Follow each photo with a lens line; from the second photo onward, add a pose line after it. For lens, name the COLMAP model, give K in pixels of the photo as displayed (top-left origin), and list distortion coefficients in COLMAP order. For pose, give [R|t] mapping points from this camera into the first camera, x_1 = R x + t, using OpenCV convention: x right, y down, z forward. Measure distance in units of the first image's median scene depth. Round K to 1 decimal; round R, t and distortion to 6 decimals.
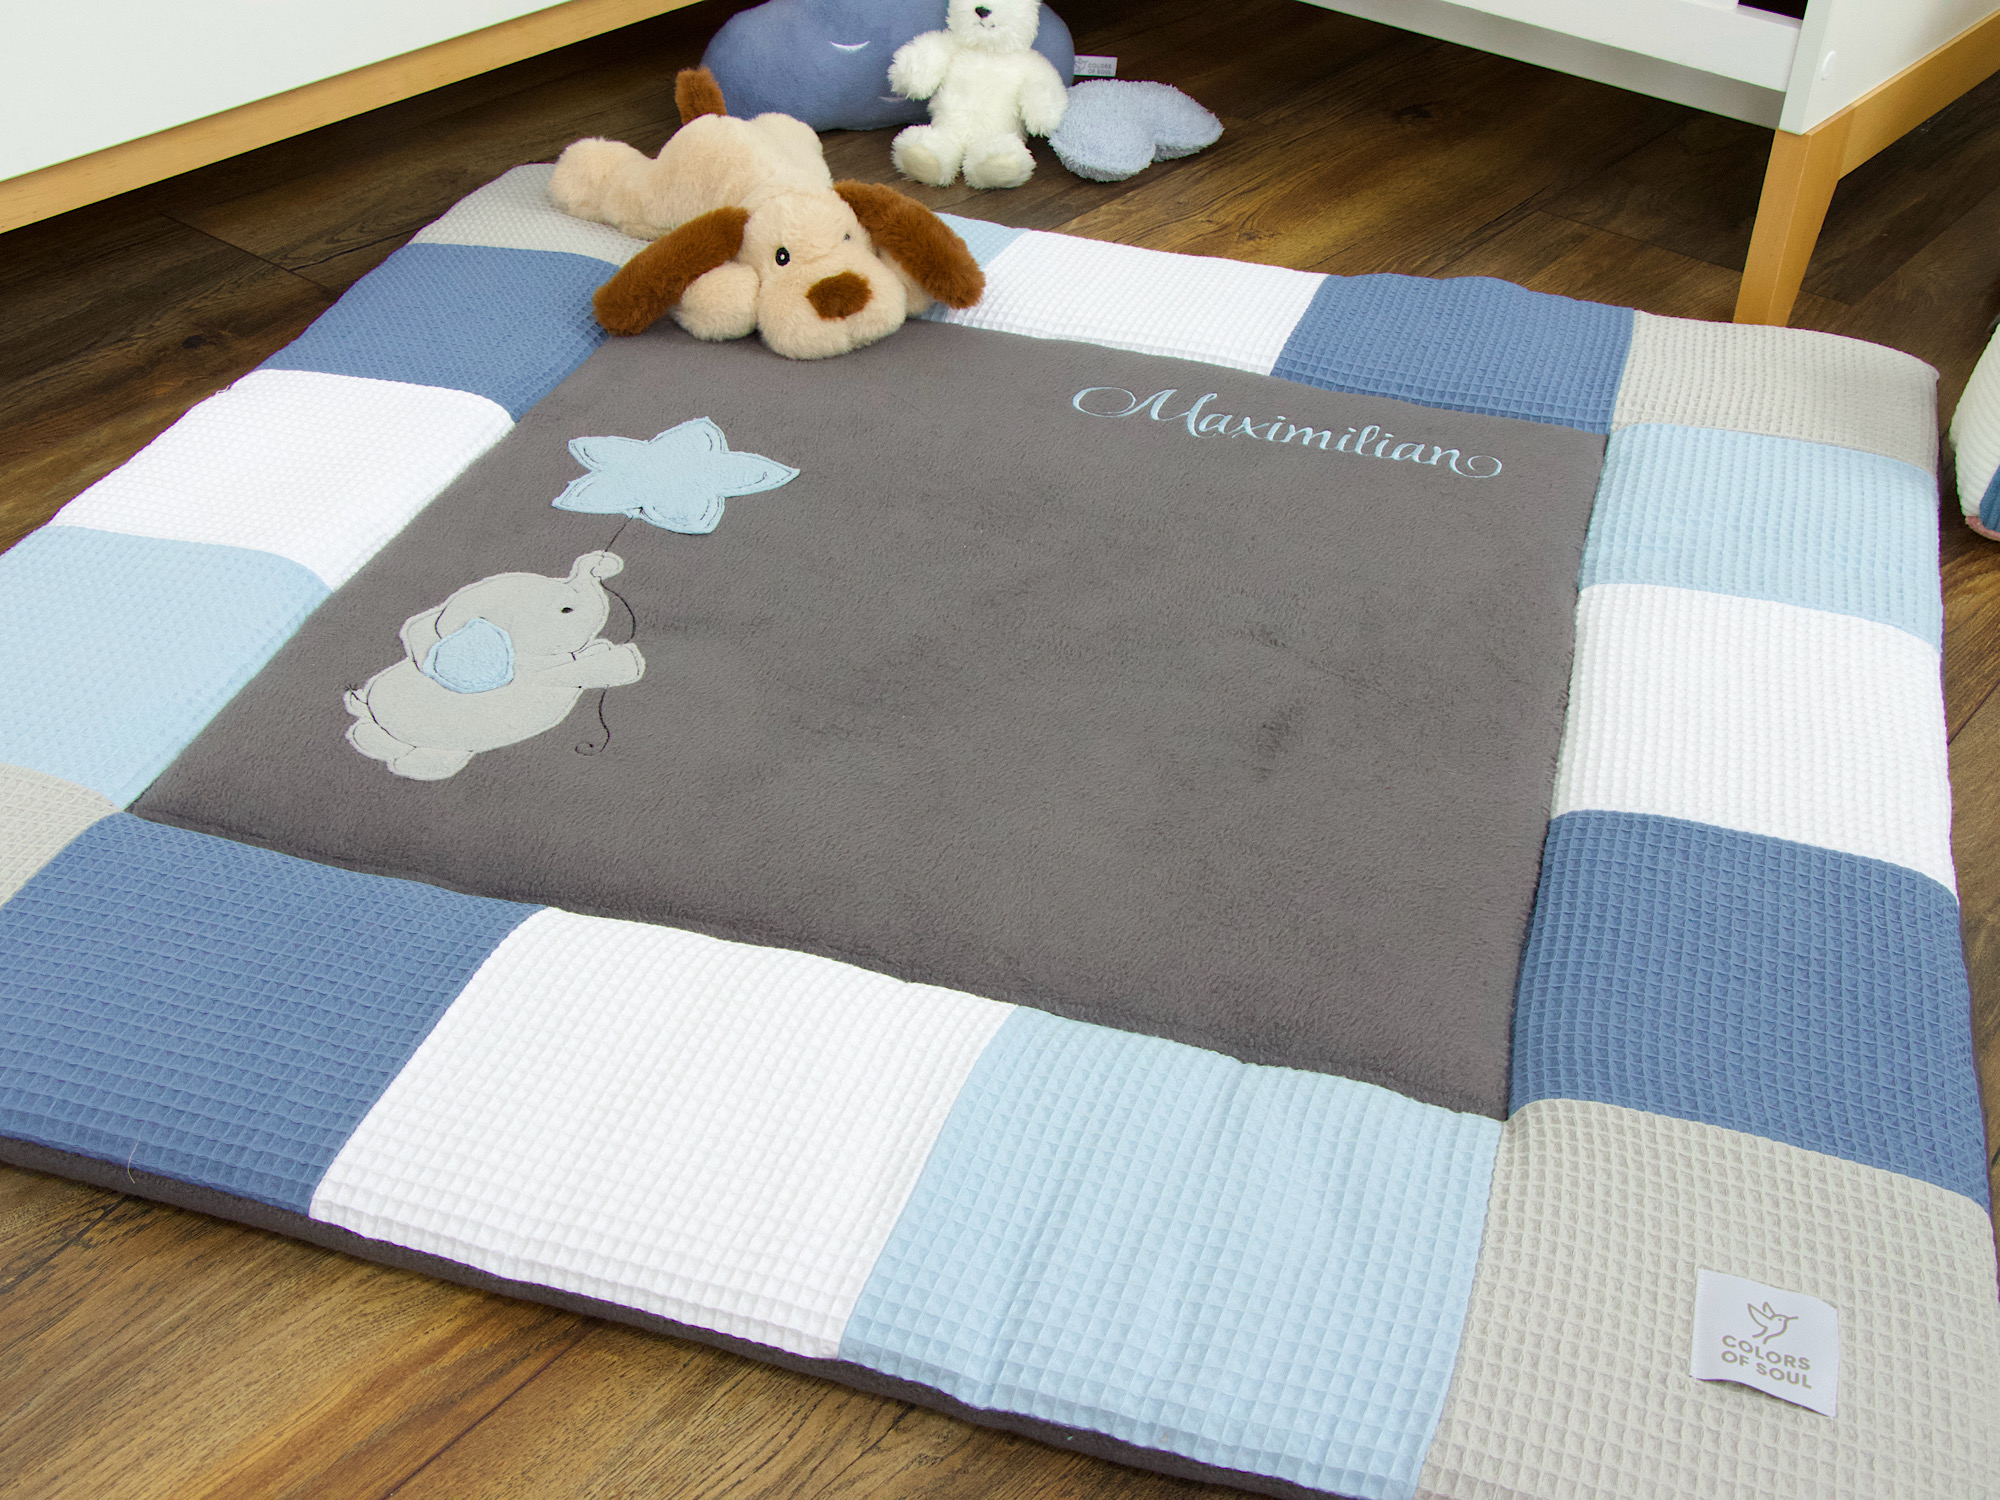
lens RADIAL K [[2285.1, 0, 1001.5], [0, 2285.1, 749.2], [0, 0, 1]] dist [-0.049719, 0.000000]
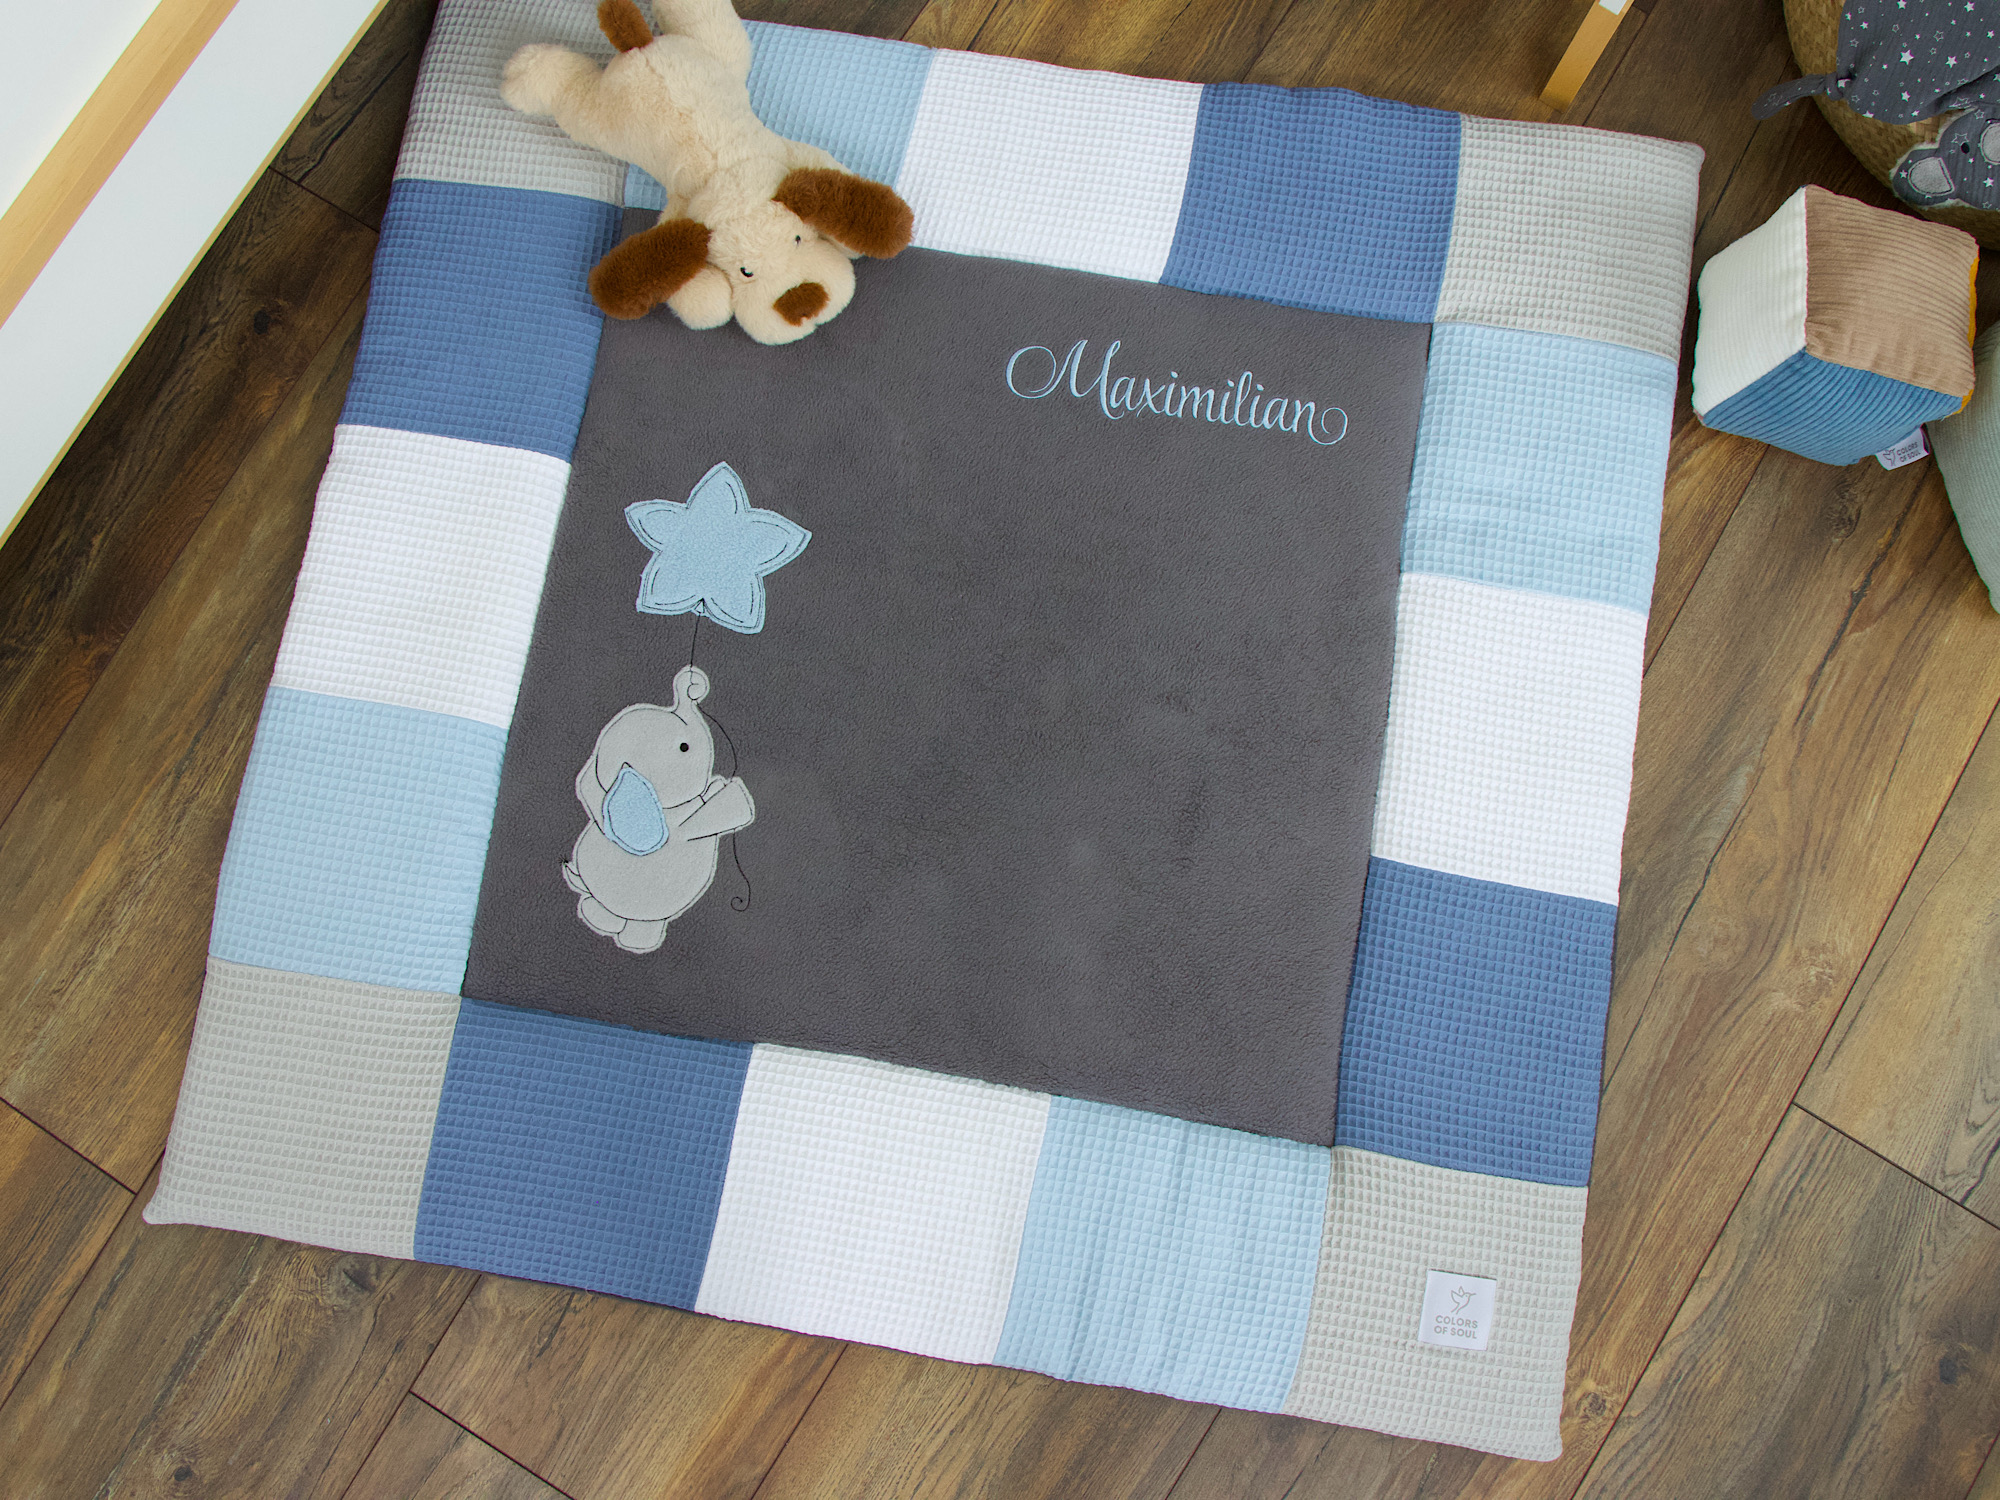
lens RADIAL K [[1818.4, 0, 995.4], [0, 1818.4, 738.3], [0, 0, 1]] dist [-0.132090, 0.000000]
pose [[0.991674, -0.128506, -0.008345, 0.009275], [0.096300, 0.696991, 0.710585, -0.792176], [-0.085498, -0.705472, 0.703562, 0.190710]]
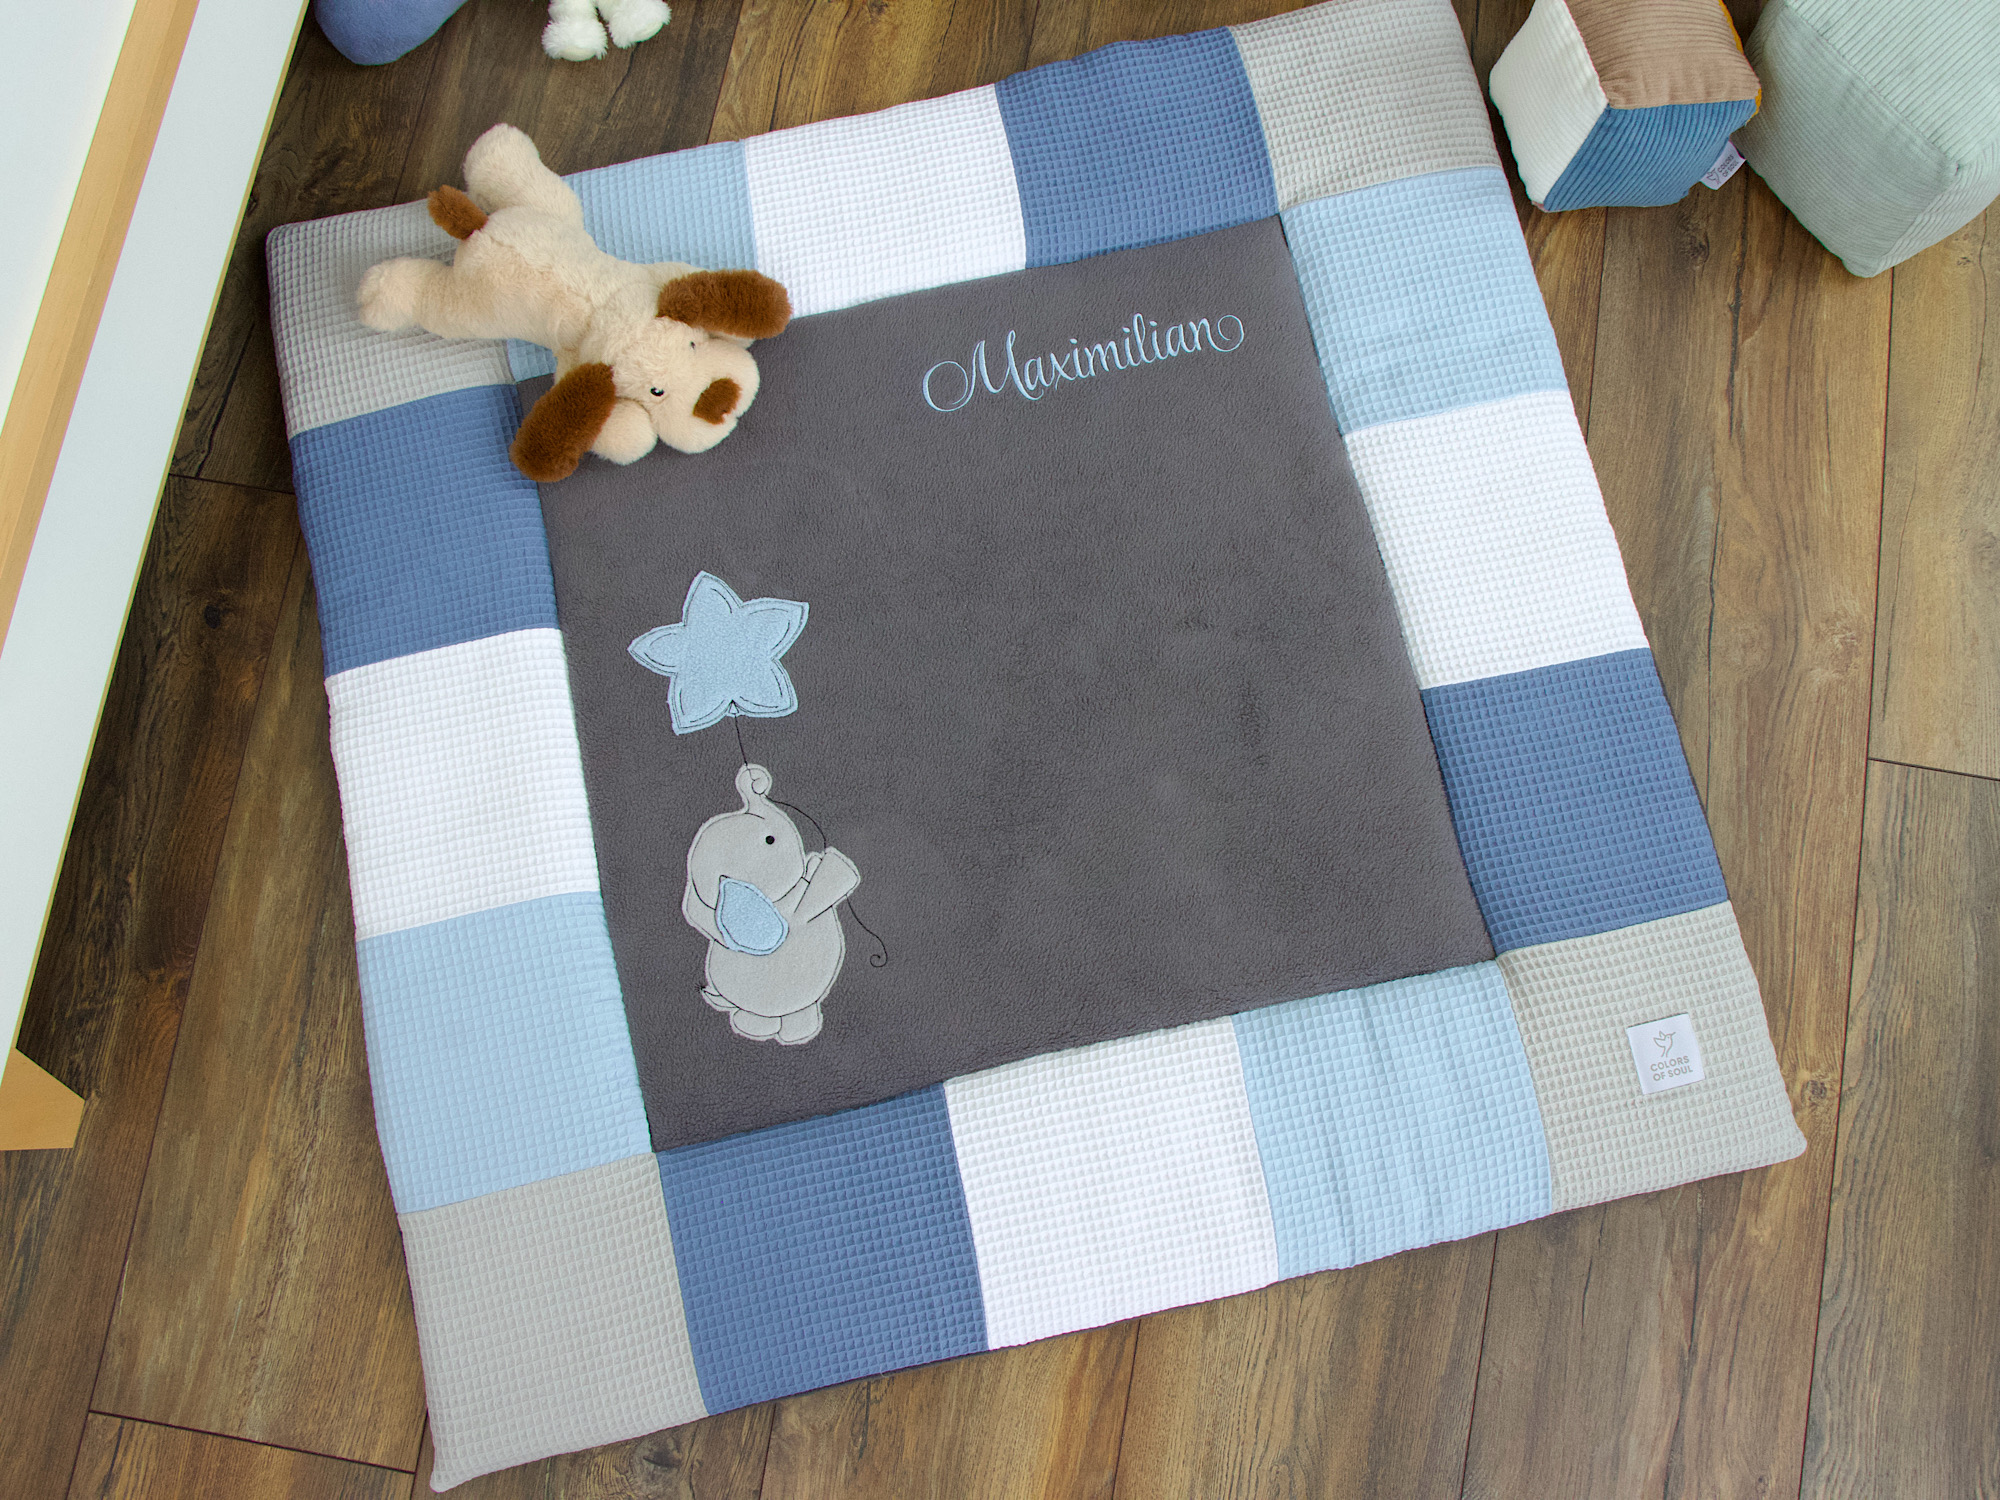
lens RADIAL K [[1818.4, 0, 1102.8], [0, 1818.4, 724.0], [0, 0, 1]] dist [-0.132090, 0.000000]
pose [[0.867591, -0.487298, 0.099125, -0.081086], [0.292603, 0.661429, 0.690576, -0.787567], [-0.402080, -0.570133, 0.716435, 0.133295]]
